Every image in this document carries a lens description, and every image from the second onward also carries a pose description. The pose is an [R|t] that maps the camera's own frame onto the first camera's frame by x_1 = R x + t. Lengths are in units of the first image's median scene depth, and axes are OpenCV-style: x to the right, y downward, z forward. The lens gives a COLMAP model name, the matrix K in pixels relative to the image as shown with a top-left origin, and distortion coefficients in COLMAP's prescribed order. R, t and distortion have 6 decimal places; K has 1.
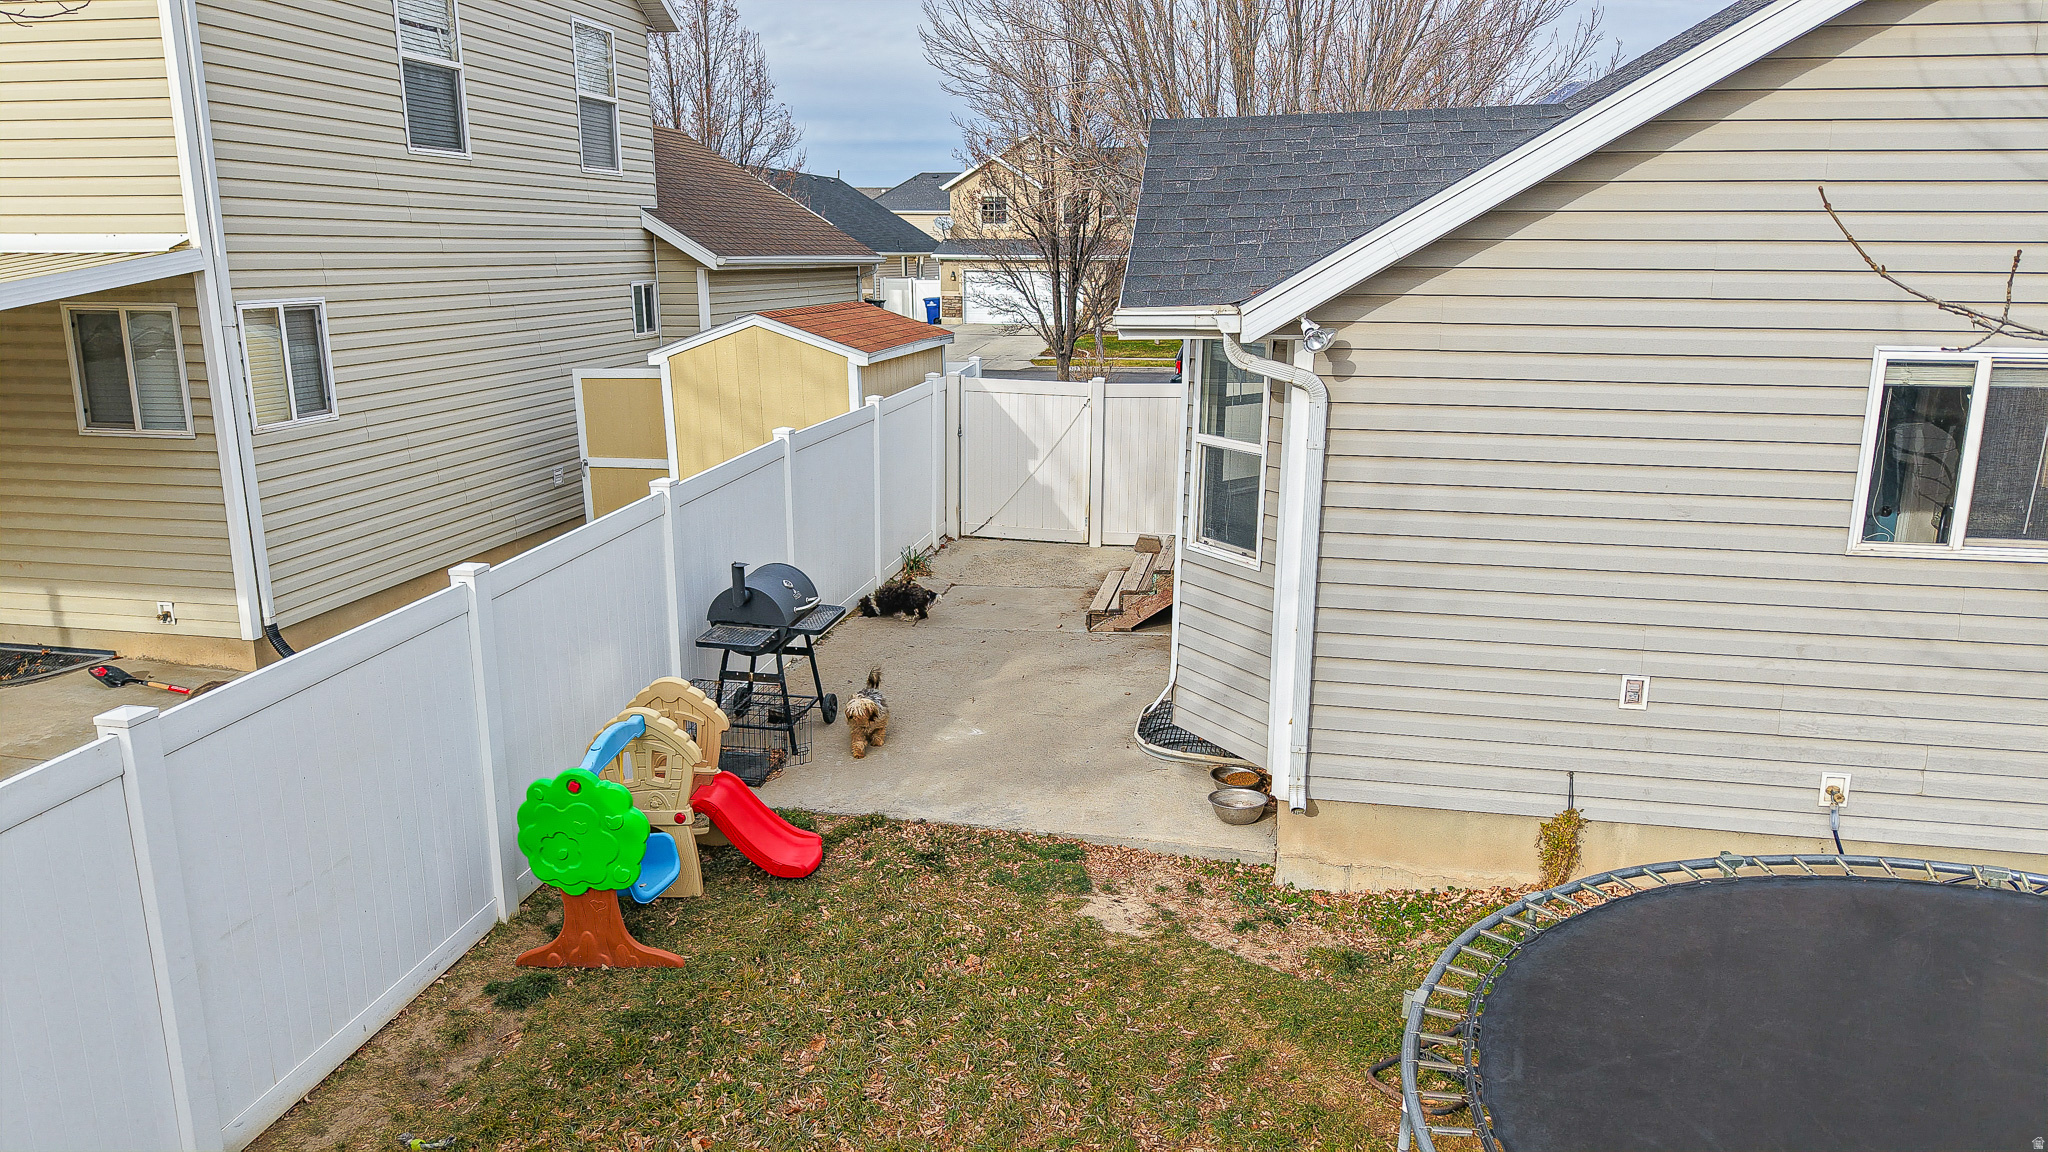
lens RADIAL K [[1367.7, 0, 1021.1], [0, 1367.7, 587.1], [0, 0, 1]] dist [0.021166, -0.028041]
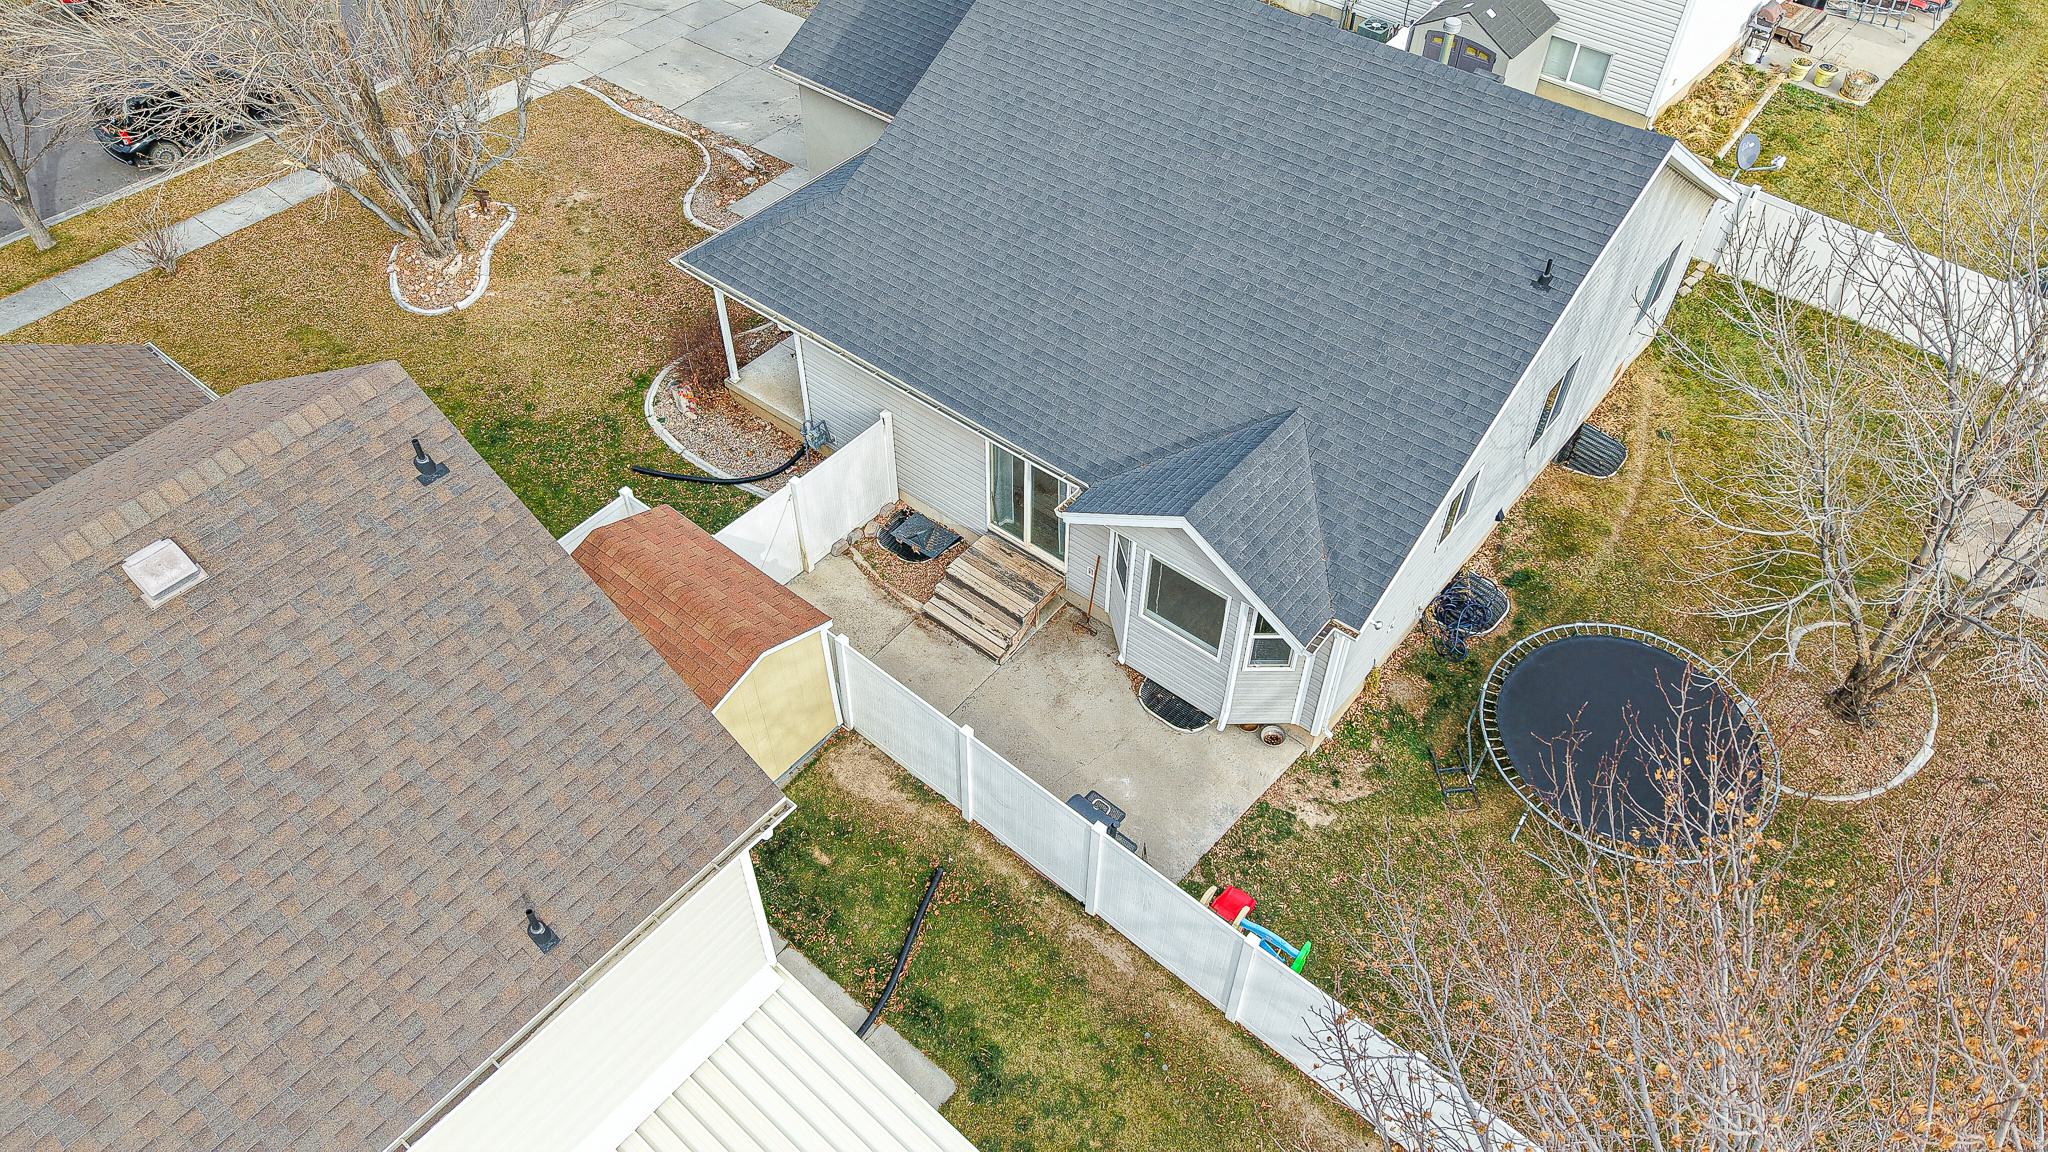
lens RADIAL K [[1367.7, 0, 1016.4], [0, 1367.7, 578.8], [0, 0, 1]] dist [0.021166, -0.028041]
pose [[0.480986, -0.640961, 0.598181, -1.427027], [0.206452, 0.745906, 0.633247, -1.803829], [-0.852074, -0.181087, 0.491098, 0.304207]]
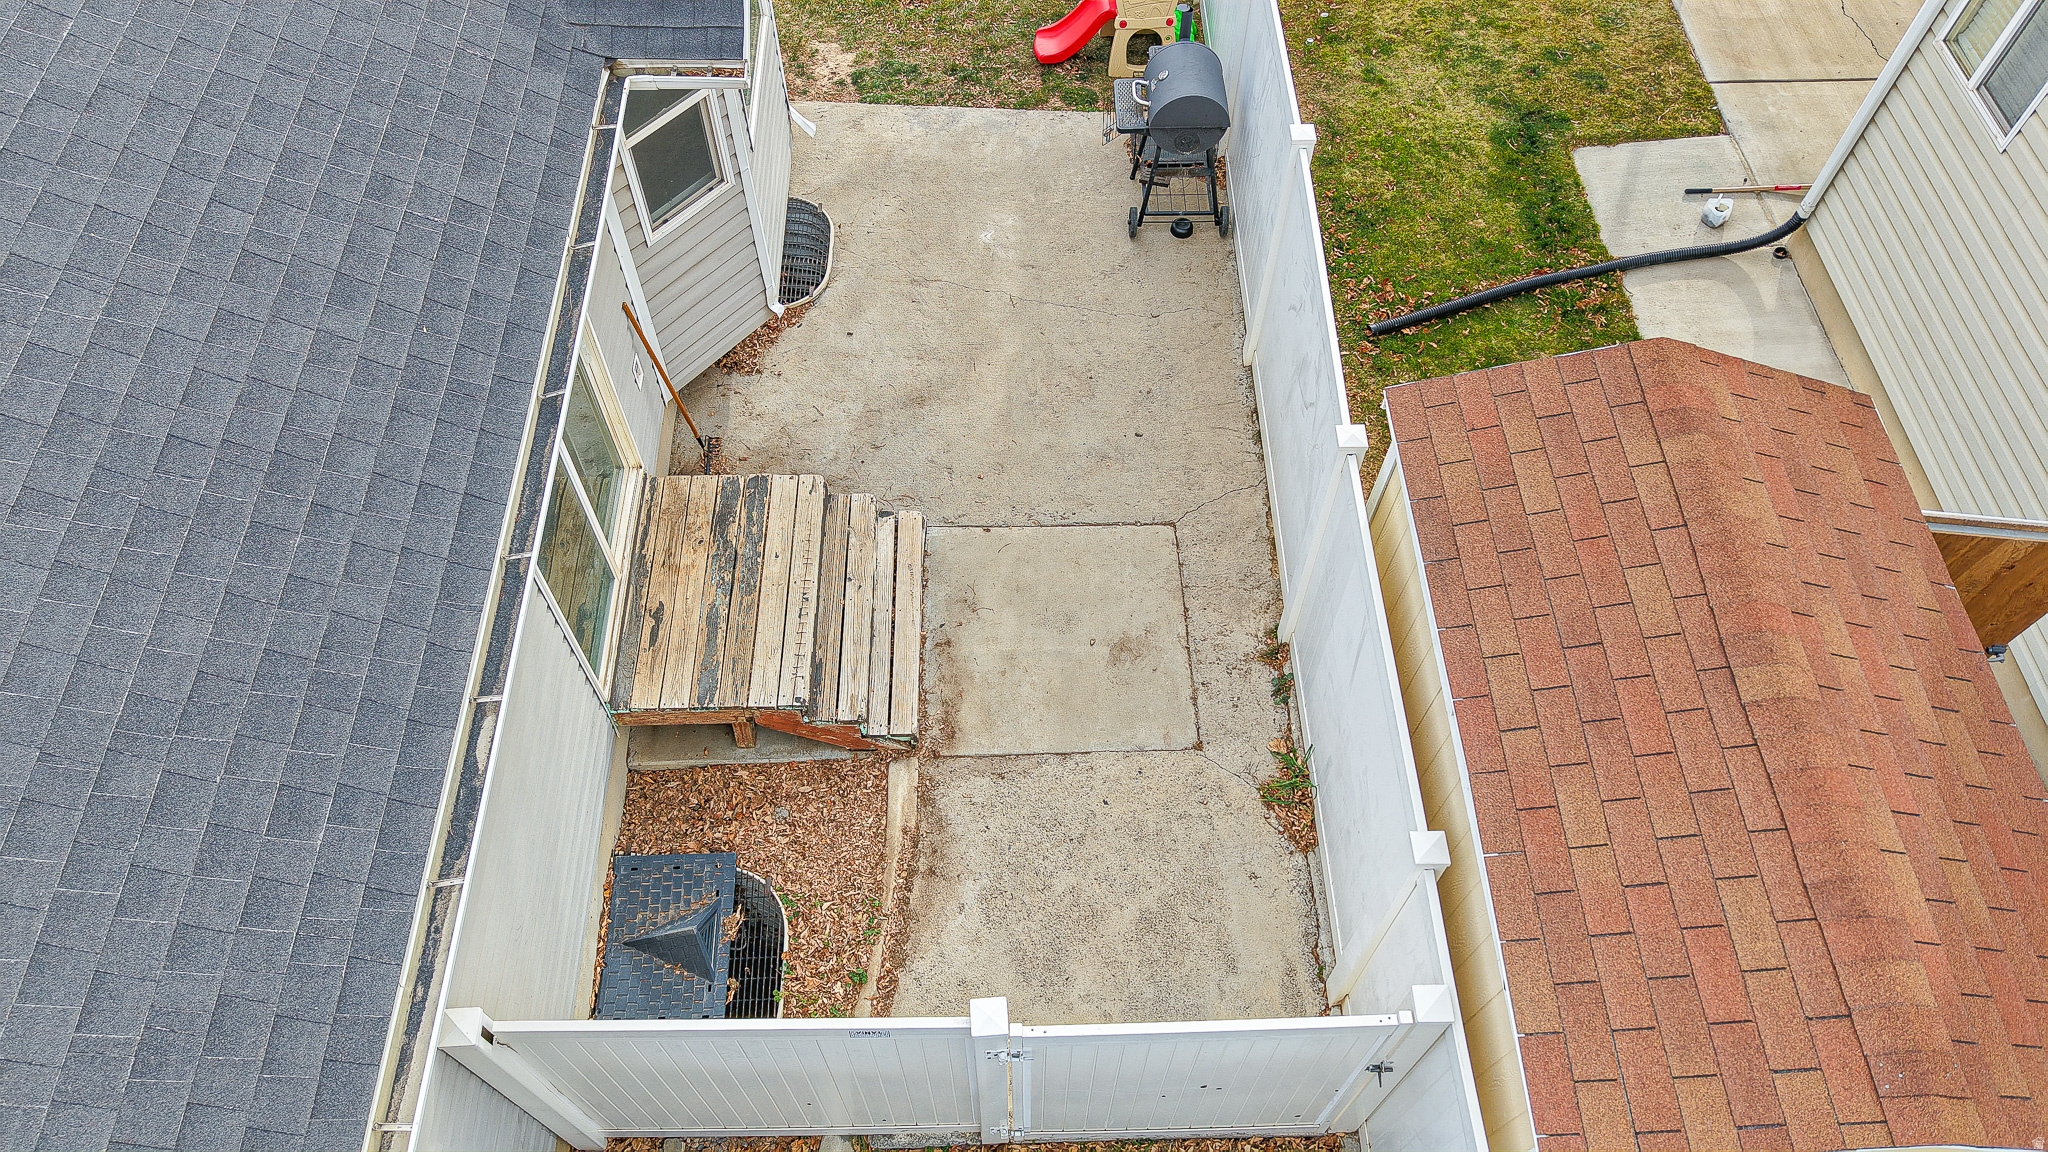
lens RADIAL K [[1367.7, 0, 1044.3], [0, 1367.7, 569.1], [0, 0, 1]] dist [0.021166, -0.028041]
pose [[-0.975029, 0.175798, -0.135695, 0.146862], [-0.069028, 0.340848, 0.937581, -1.040205], [0.211076, 0.923535, -0.320202, 2.075577]]
